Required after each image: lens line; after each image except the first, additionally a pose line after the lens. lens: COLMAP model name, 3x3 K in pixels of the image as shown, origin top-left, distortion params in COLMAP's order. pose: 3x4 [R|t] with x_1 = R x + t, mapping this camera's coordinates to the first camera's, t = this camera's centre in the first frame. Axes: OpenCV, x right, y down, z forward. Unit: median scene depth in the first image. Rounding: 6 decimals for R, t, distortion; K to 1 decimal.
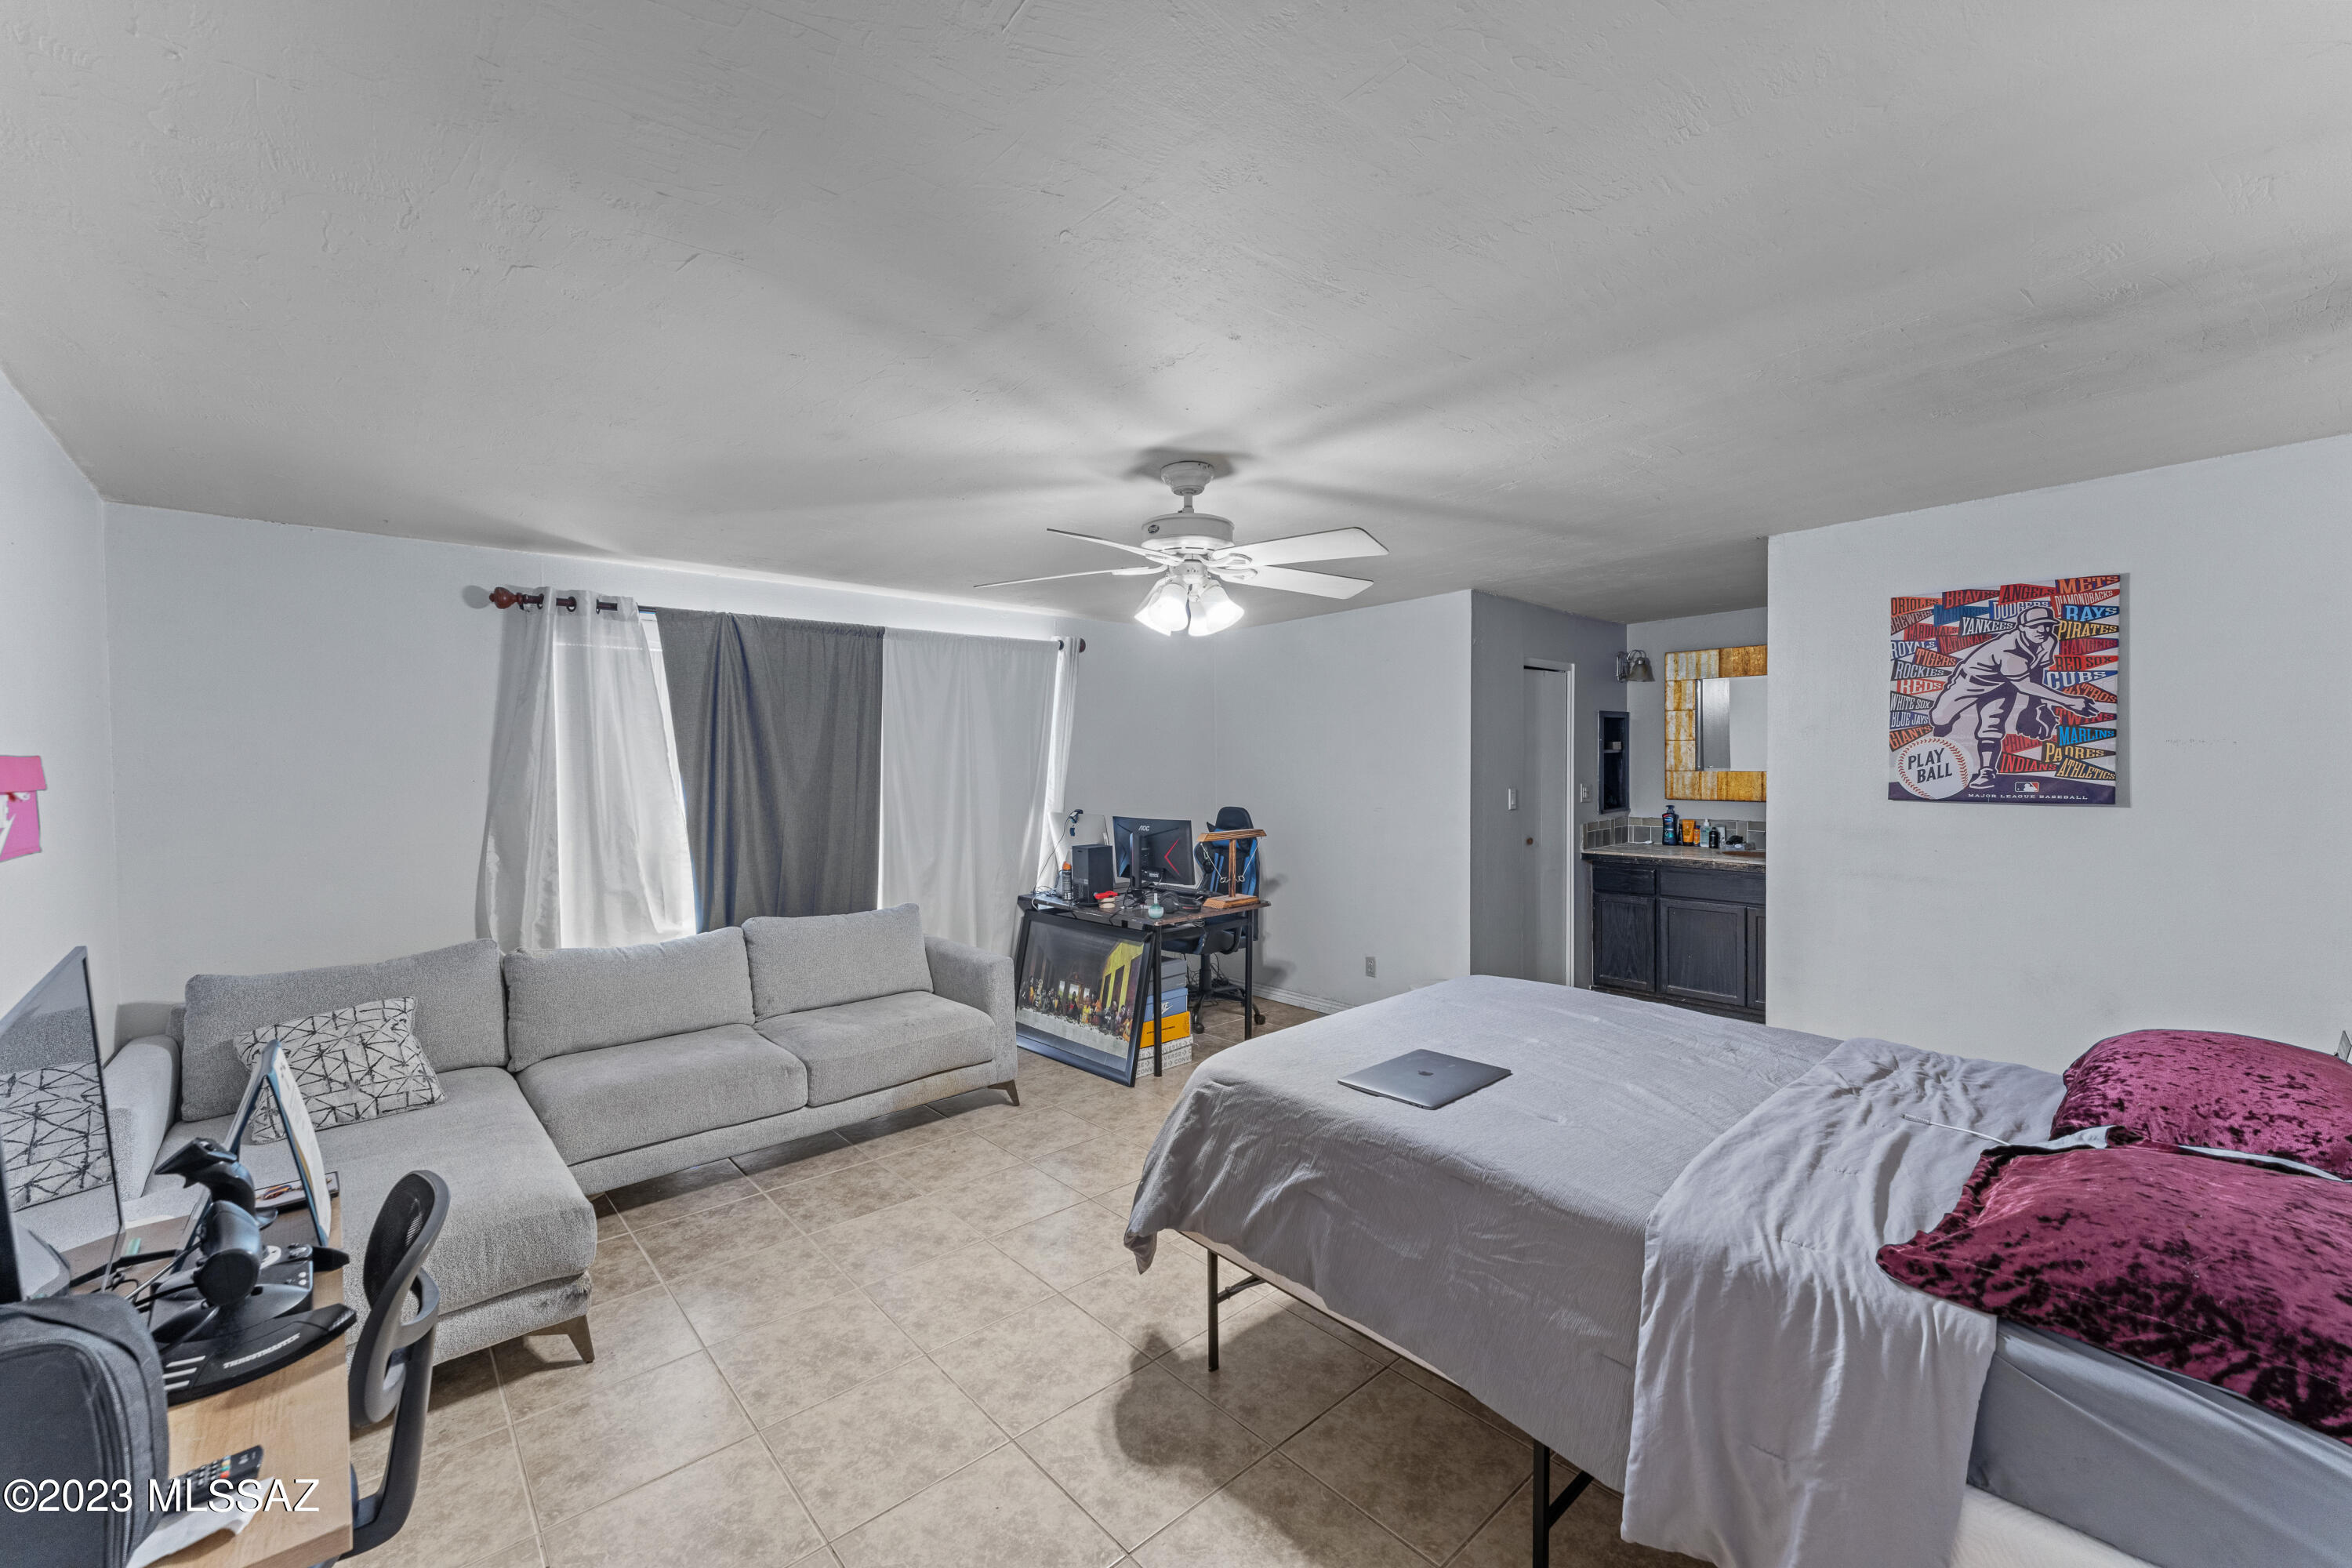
lens RADIAL K [[954.1, 0, 1180.2], [0, 954.1, 760.4], [0, 0, 1]] dist [0.001892, 0.000105]
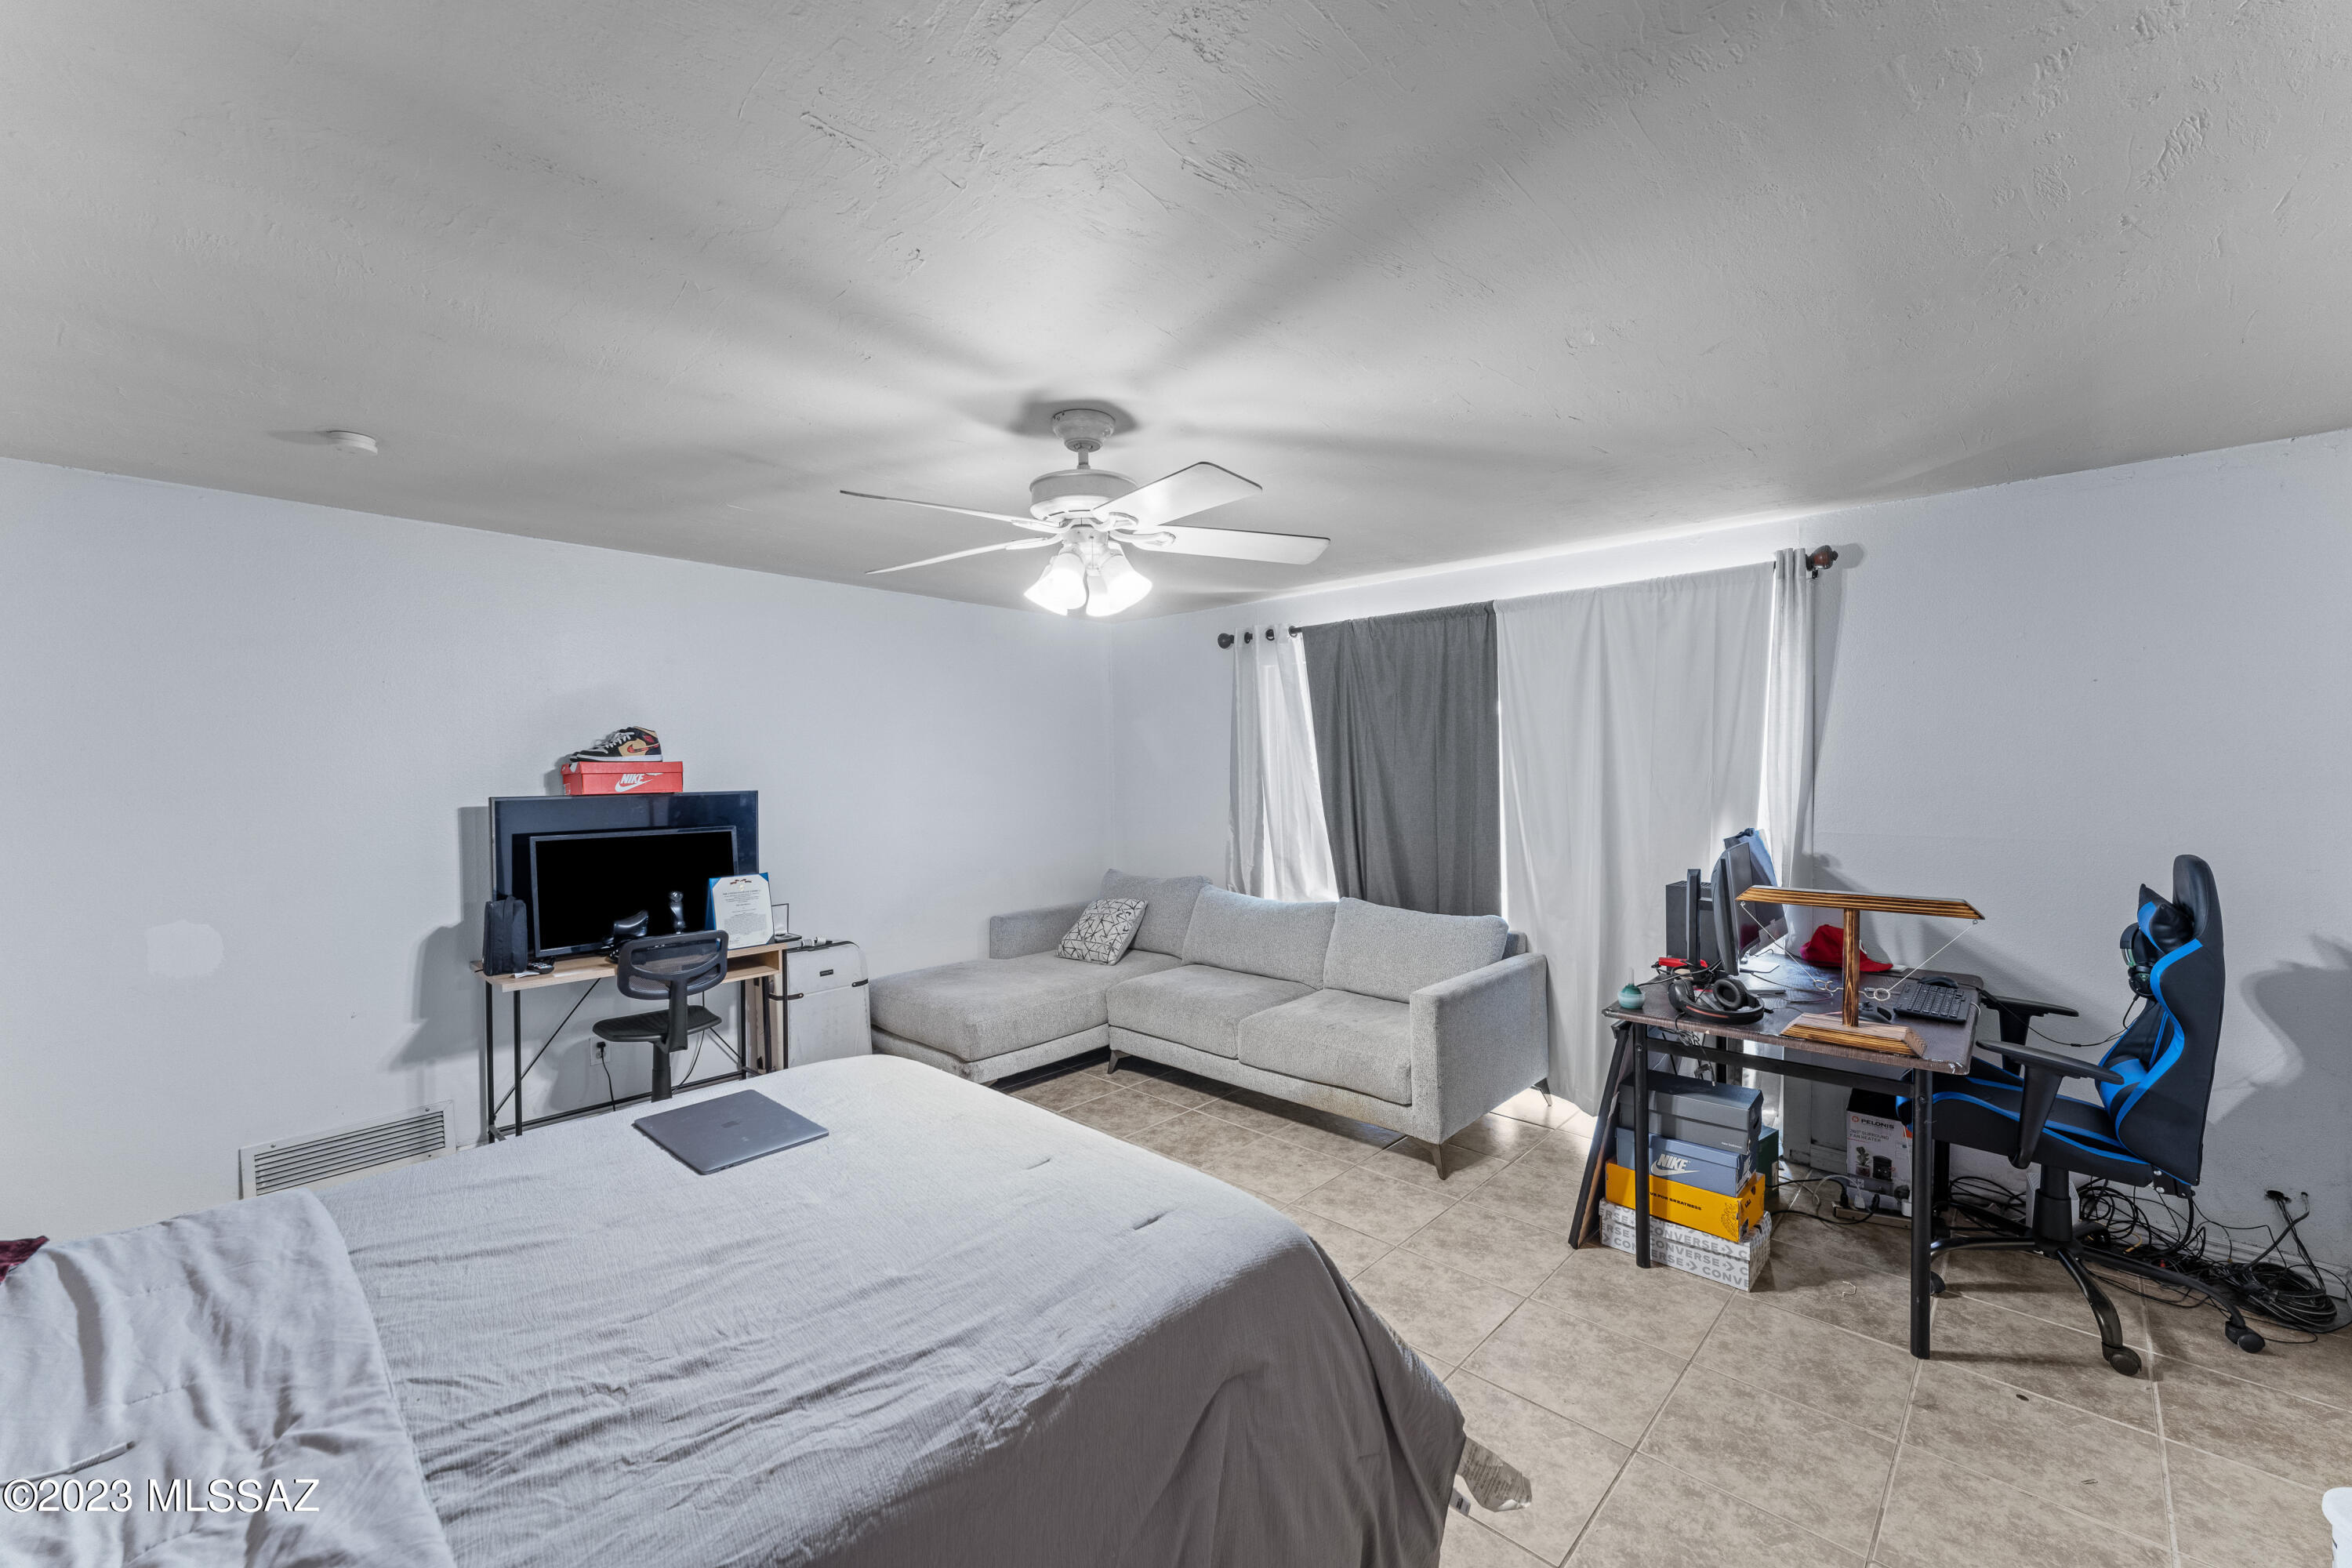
lens RADIAL K [[954.1, 0, 1180.2], [0, 954.1, 760.4], [0, 0, 1]] dist [0.001892, 0.000105]
pose [[0.067247, 0.007995, -0.997704, 0.787989], [0.010870, 0.999903, 0.008746, -0.004233], [0.997677, -0.011433, 0.067154, 0.923733]]
